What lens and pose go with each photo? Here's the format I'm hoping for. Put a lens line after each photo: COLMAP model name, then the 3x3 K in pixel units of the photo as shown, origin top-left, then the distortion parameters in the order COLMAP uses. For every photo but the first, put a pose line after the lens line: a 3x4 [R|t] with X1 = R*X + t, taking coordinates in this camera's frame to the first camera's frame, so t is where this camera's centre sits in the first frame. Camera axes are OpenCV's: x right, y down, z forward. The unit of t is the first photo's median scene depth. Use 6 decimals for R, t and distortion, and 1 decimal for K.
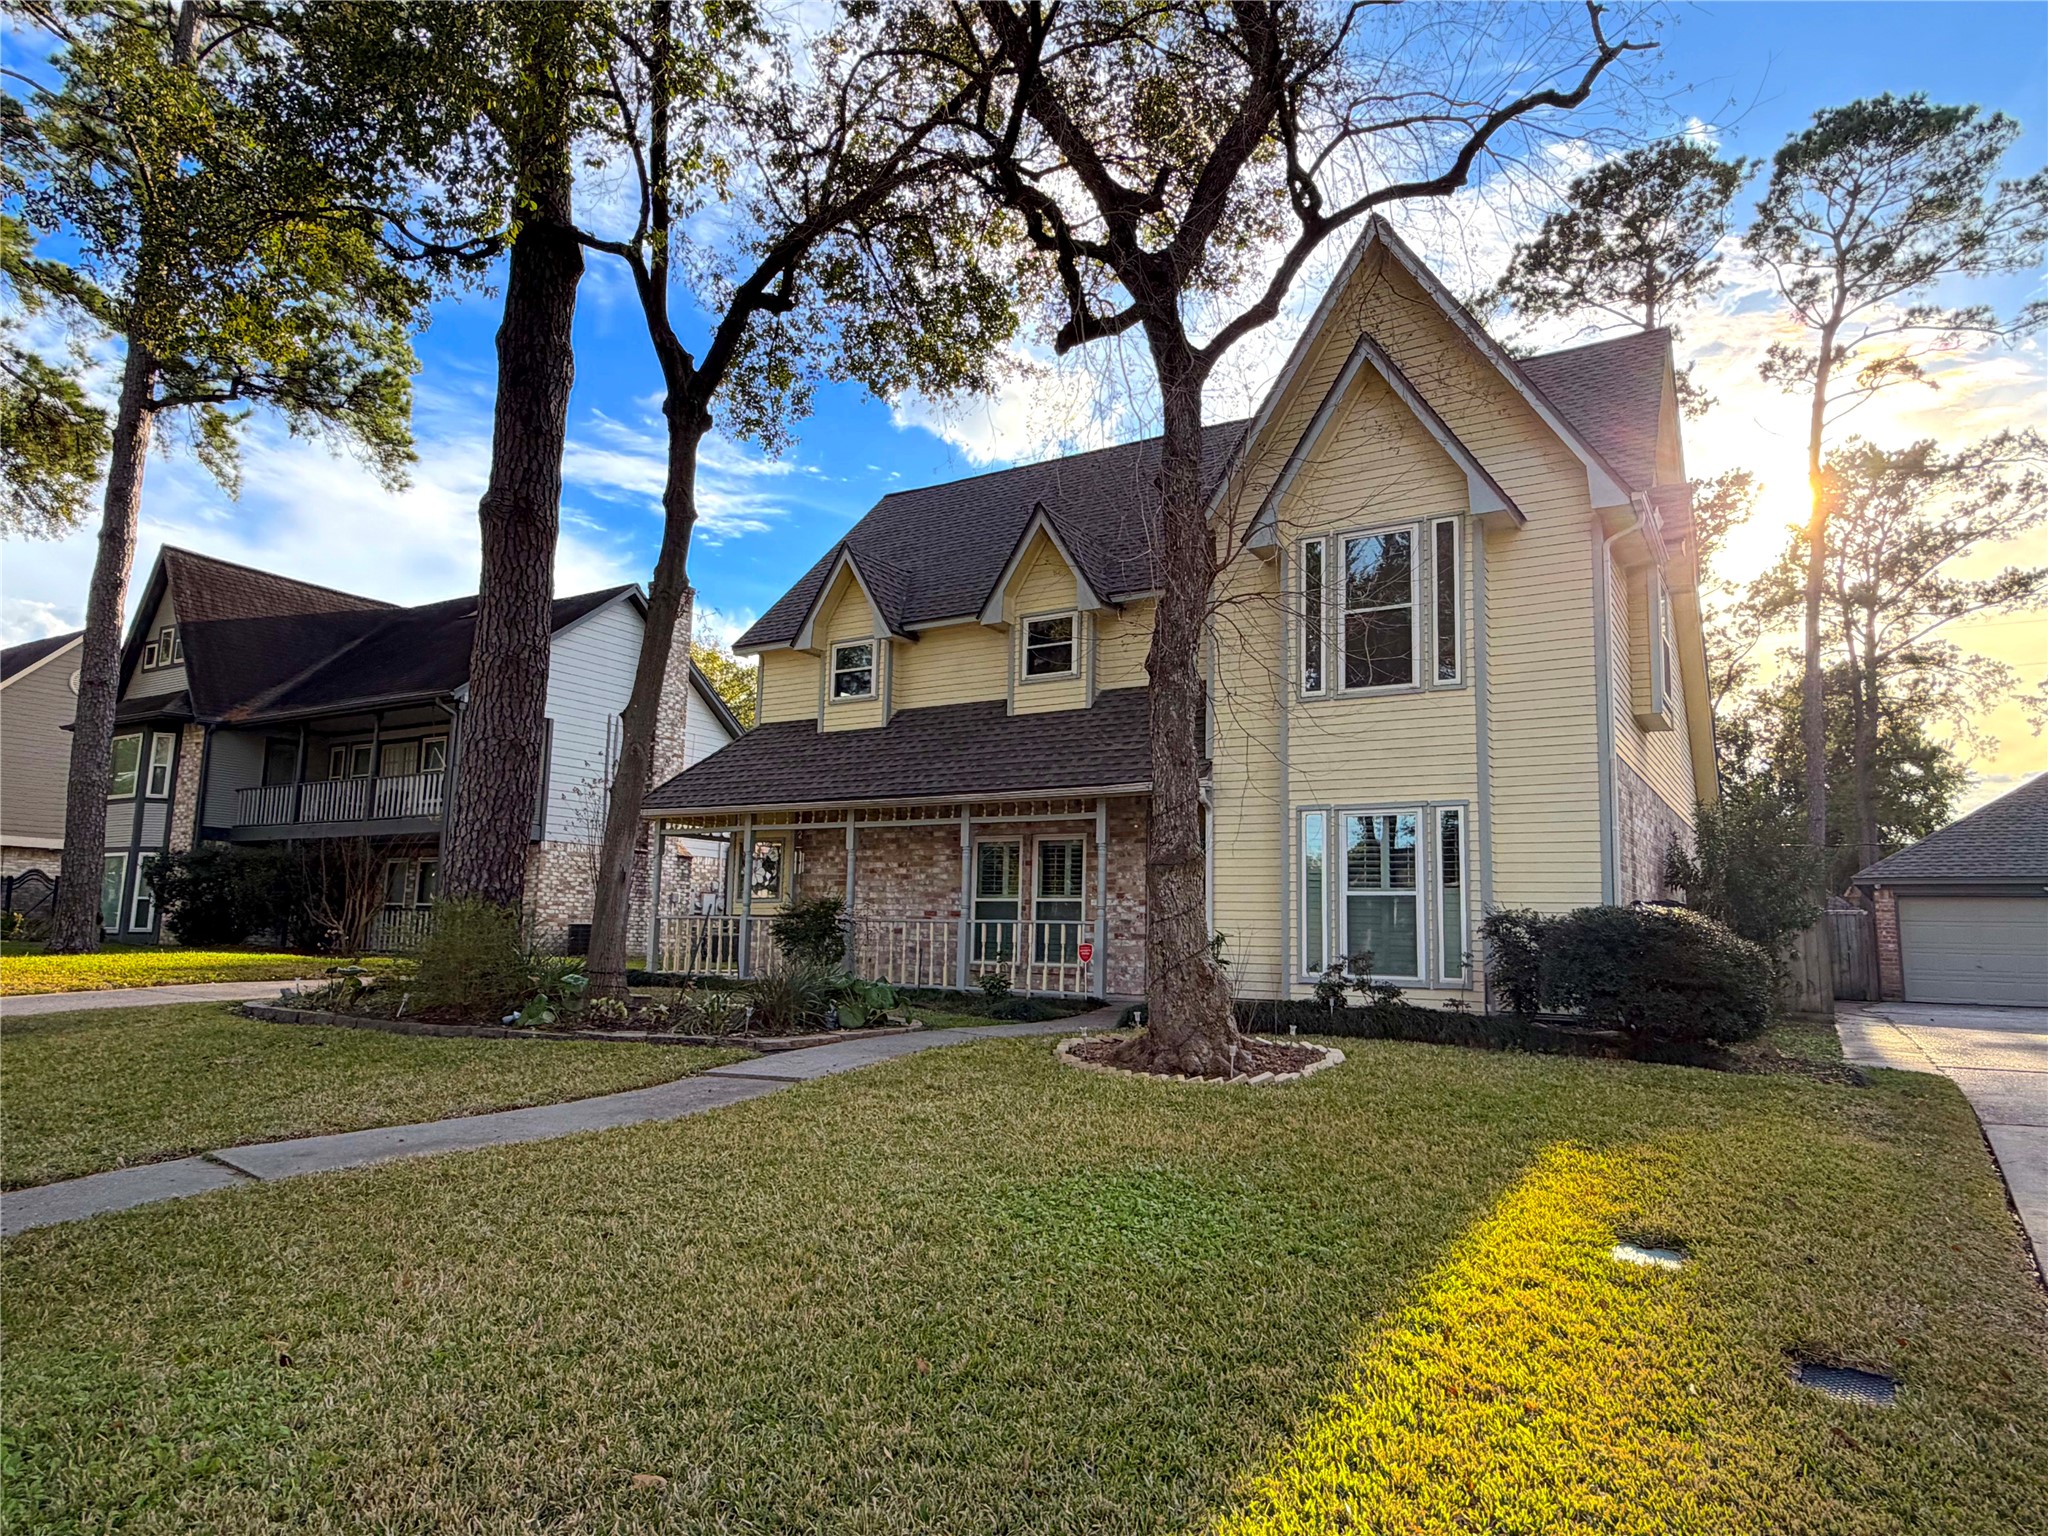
lens RADIAL K [[1294.1, 0, 1026.8], [0, 1294.1, 766.1], [0, 0, 1]] dist [-0.004045, -0.000100]
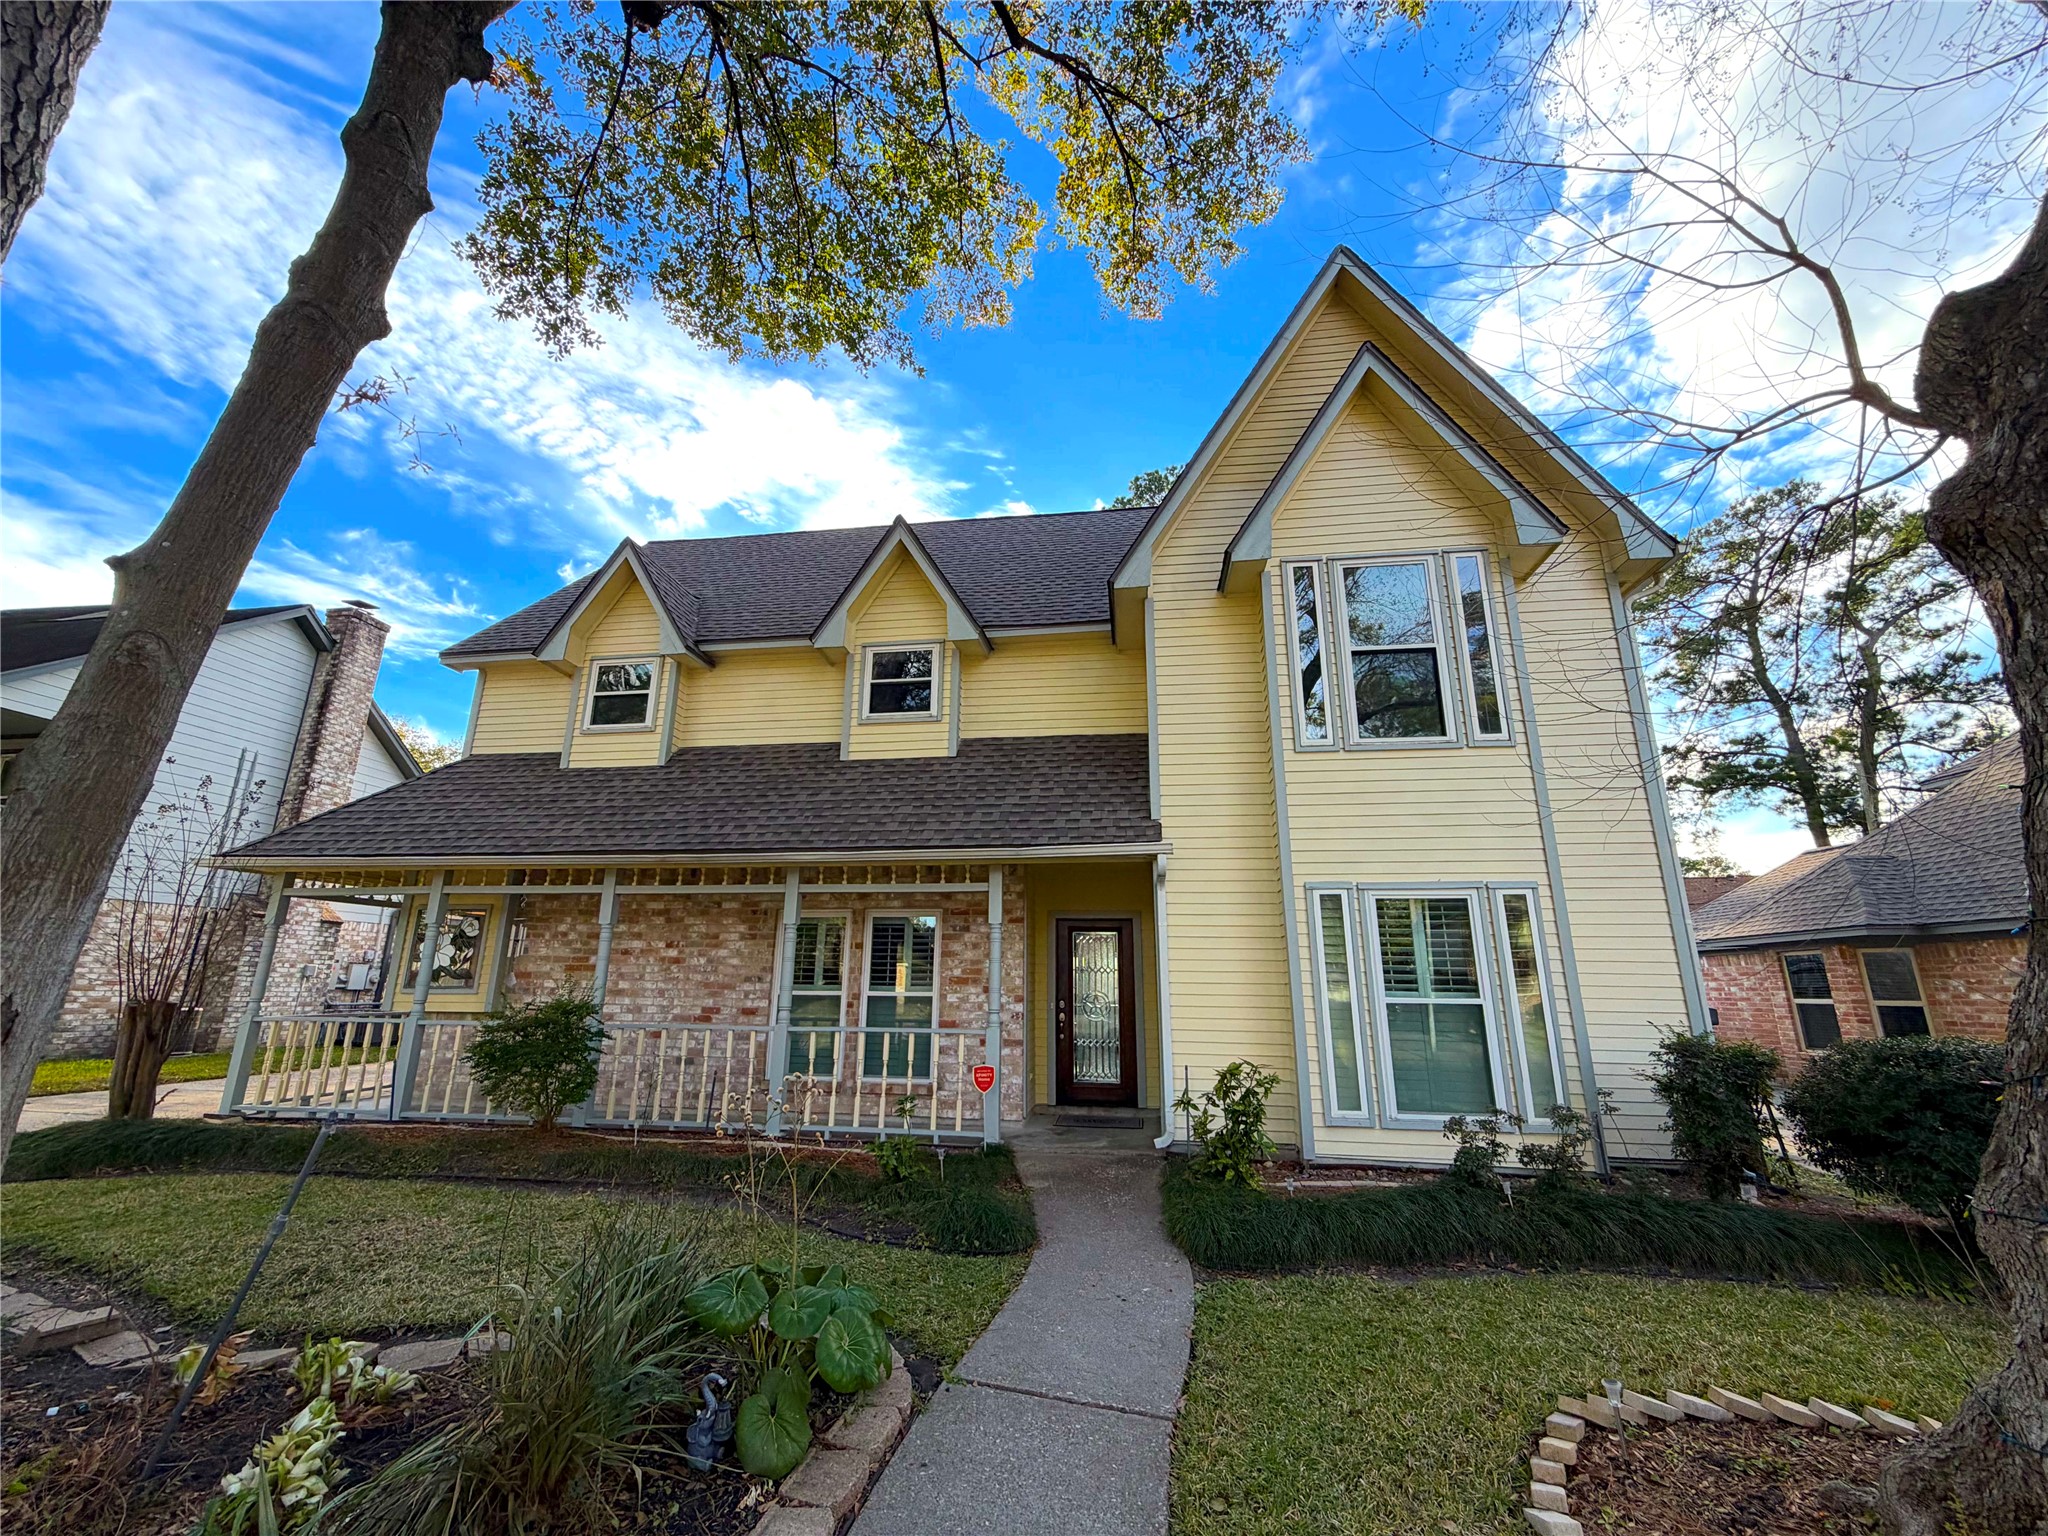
lens RADIAL K [[817.4, 0, 1020.9], [0, 817.4, 766.3], [0, 0, 1]] dist [0.000743, -0.000348]
pose [[0.911097, 0.092795, 0.401611, -0.114370], [-0.044741, 0.990837, -0.127441, 0.024457], [-0.409757, 0.098143, 0.906900, 0.473938]]
